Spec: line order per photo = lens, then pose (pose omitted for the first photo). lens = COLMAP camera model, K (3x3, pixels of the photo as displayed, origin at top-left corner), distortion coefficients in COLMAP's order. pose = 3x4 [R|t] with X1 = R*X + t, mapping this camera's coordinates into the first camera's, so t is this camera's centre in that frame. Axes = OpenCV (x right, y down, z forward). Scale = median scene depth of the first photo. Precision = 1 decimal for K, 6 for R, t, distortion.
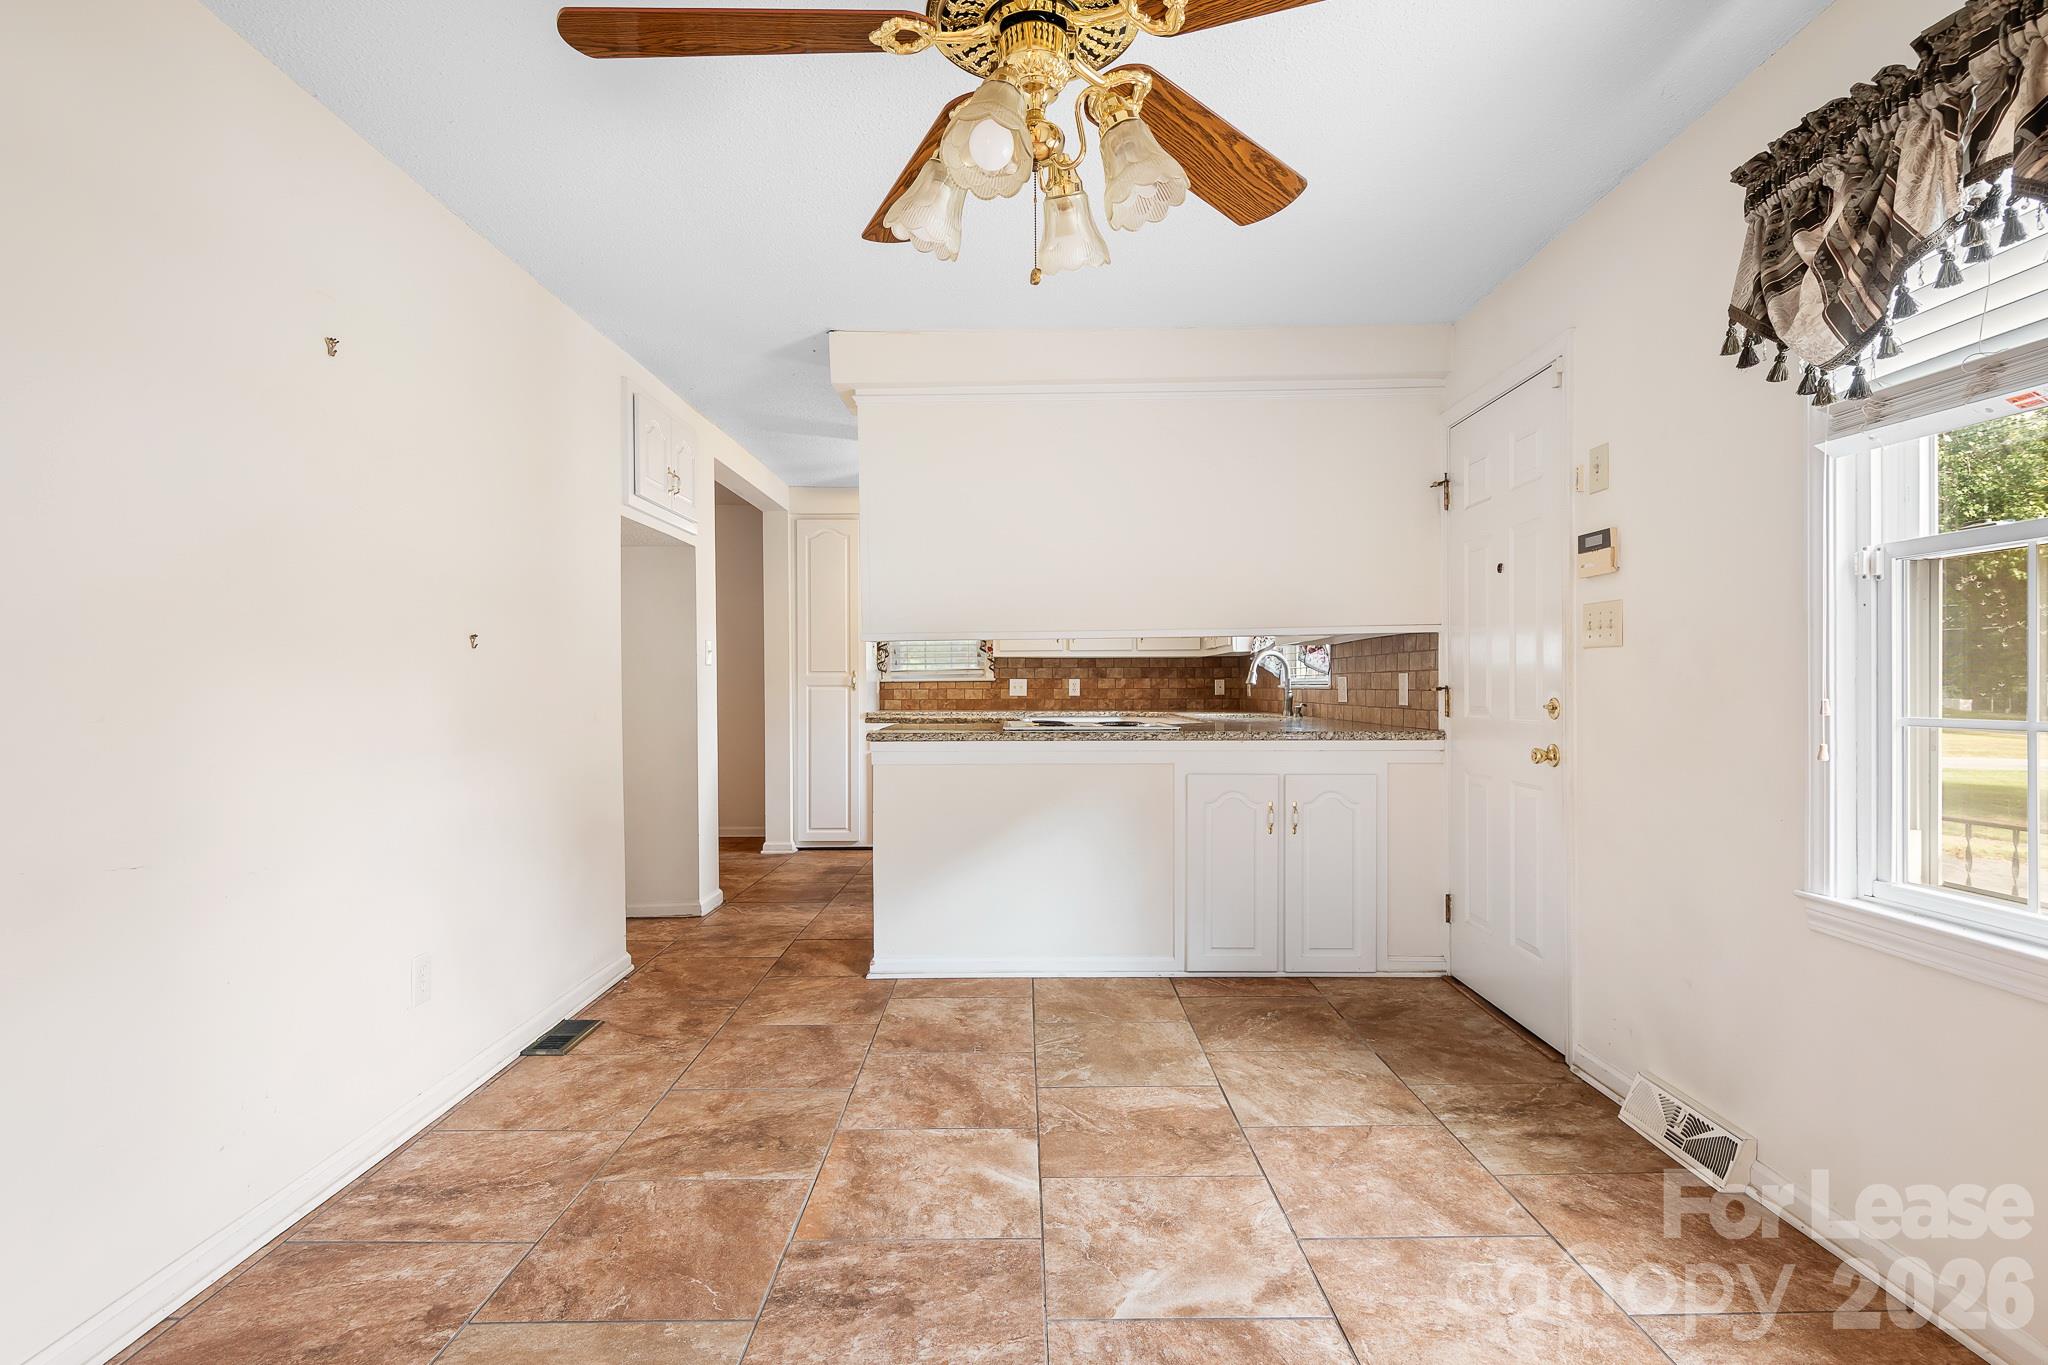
lens RADIAL K [[1010.3, 0, 1030.9], [0, 1010.3, 692.7], [0, 0, 1]] dist [0.008584, -0.004630]
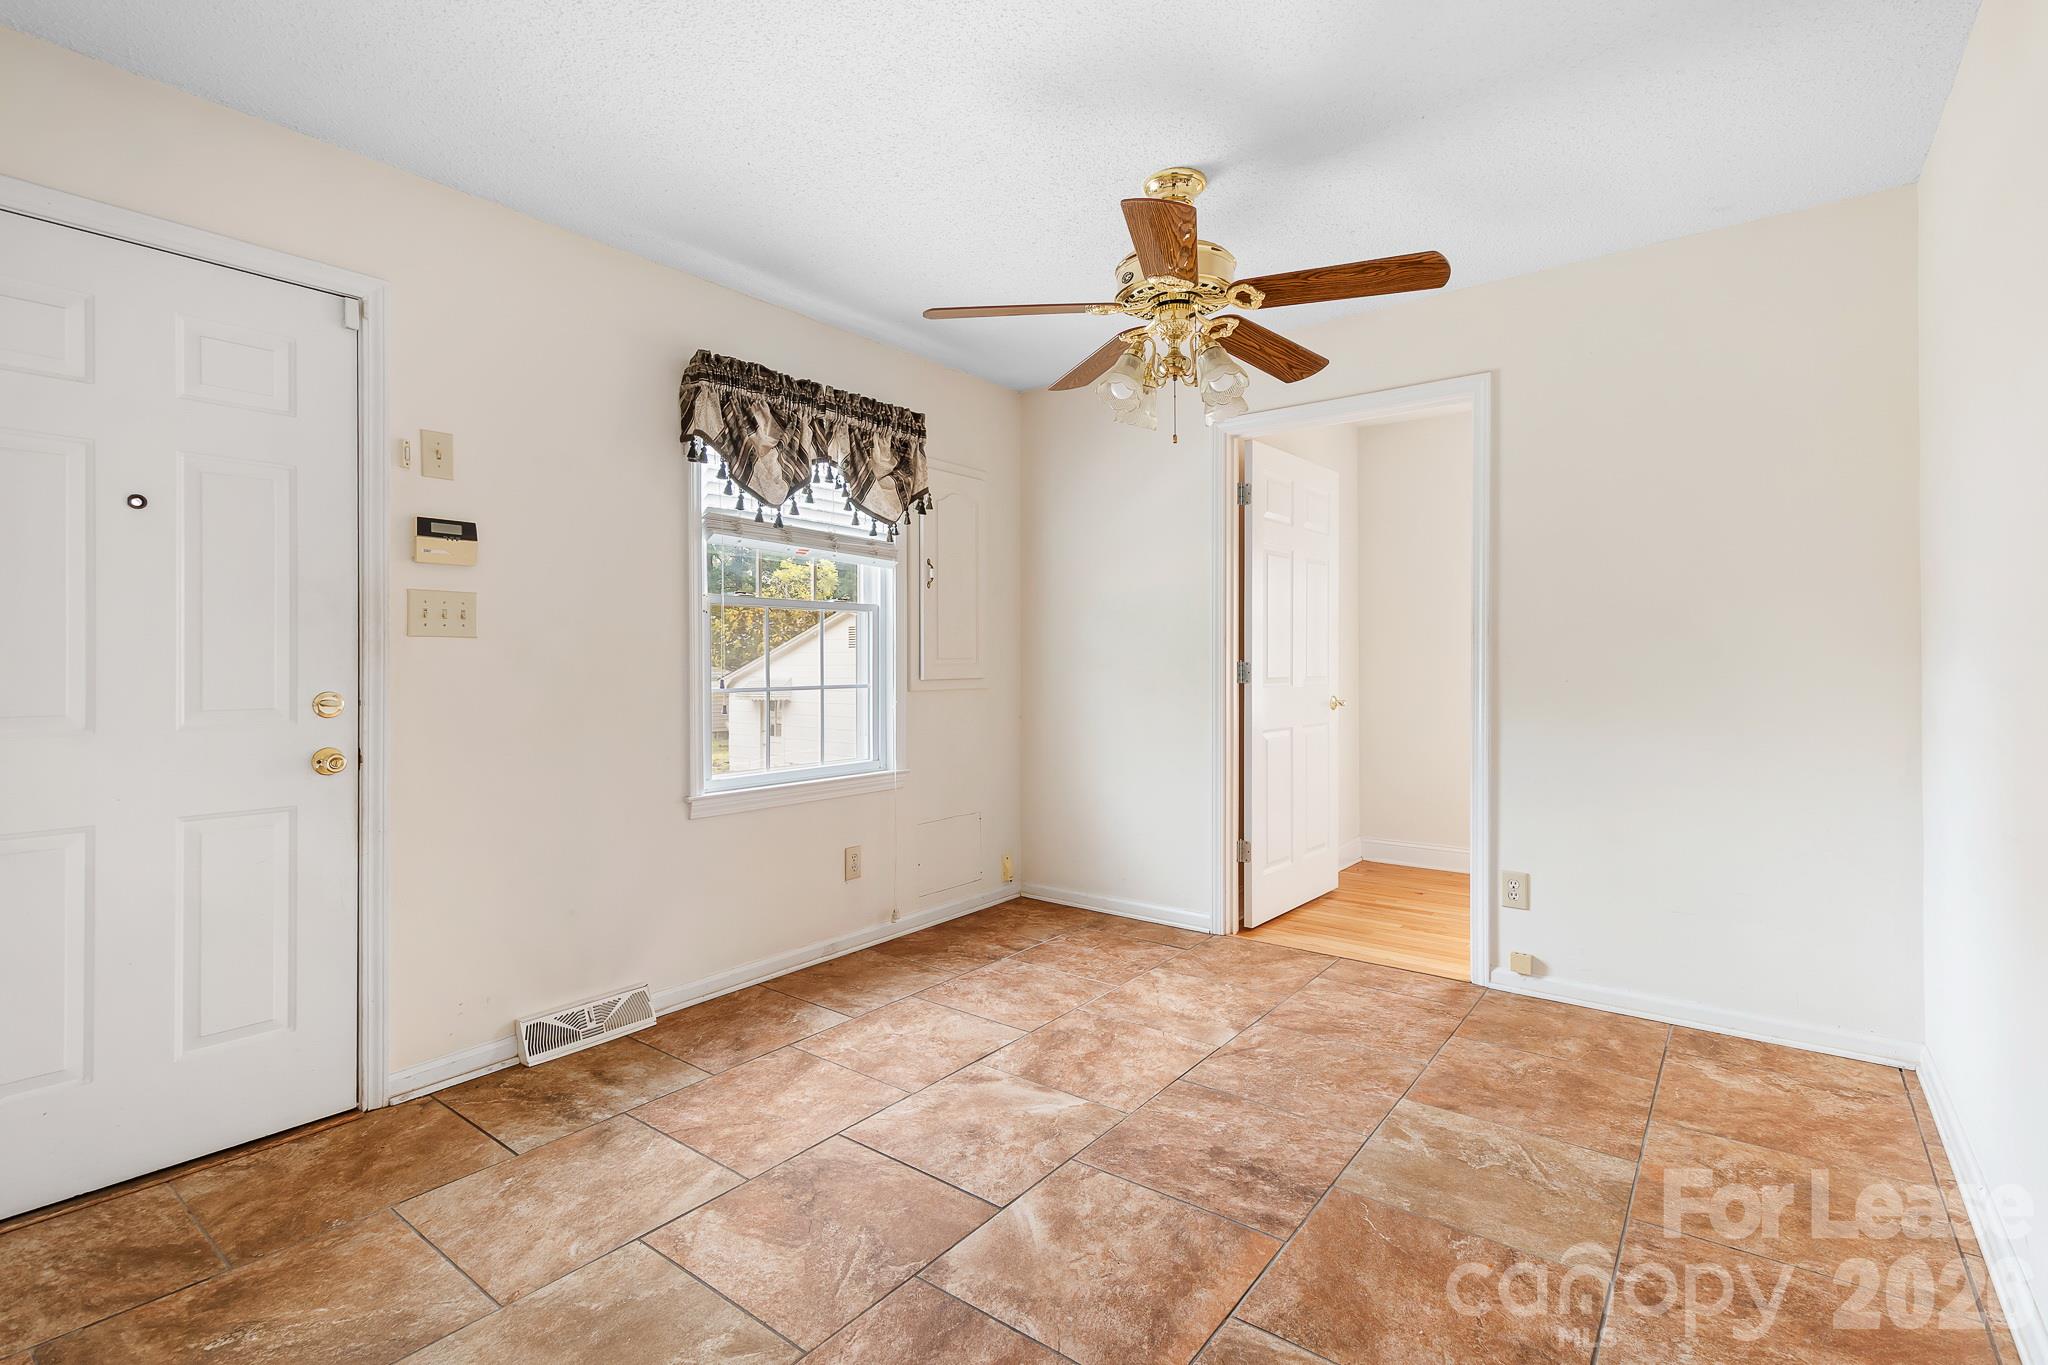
lens RADIAL K [[926.1, 0, 1018.3], [0, 926.1, 665.4], [0, 0, 1]] dist [0.021077, -0.005496]
pose [[-0.780678, 0.008965, 0.624869, -0.461025], [0.014995, 0.999878, 0.004389, -0.013226], [-0.624753, 0.012797, -0.780717, 1.420875]]
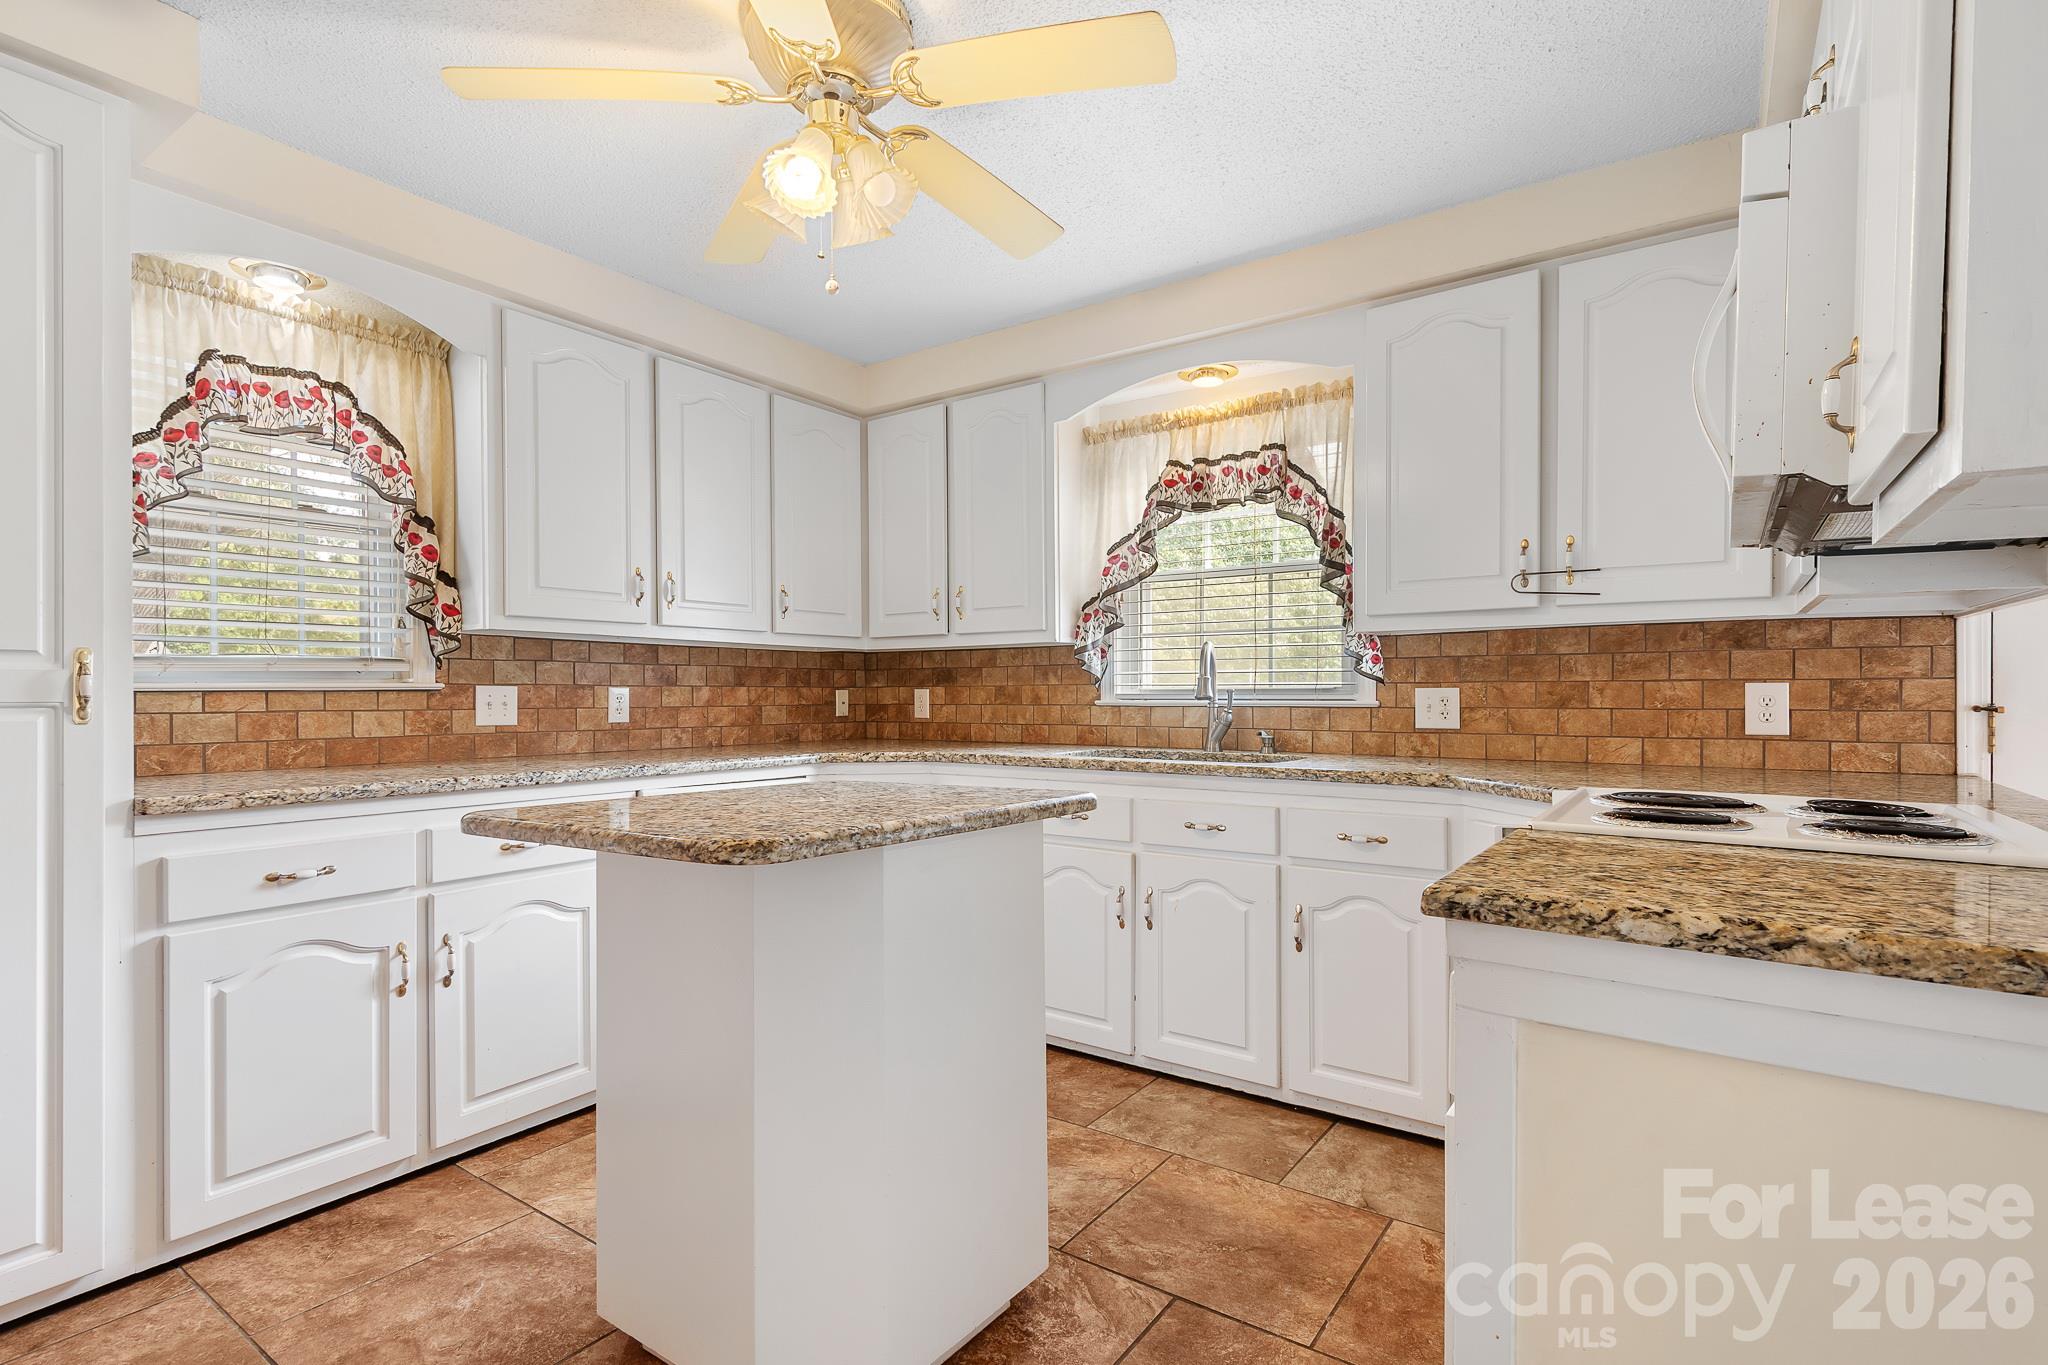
lens RADIAL K [[974.6, 0, 1026.3], [0, 974.6, 699.2], [0, 0, 1]] dist [0.003045, -0.002074]
pose [[0.582705, -0.001704, 0.812682, -0.604461], [0.005344, 0.999984, -0.001735, -0.017131], [-0.812666, 0.005354, 0.582705, 1.616346]]
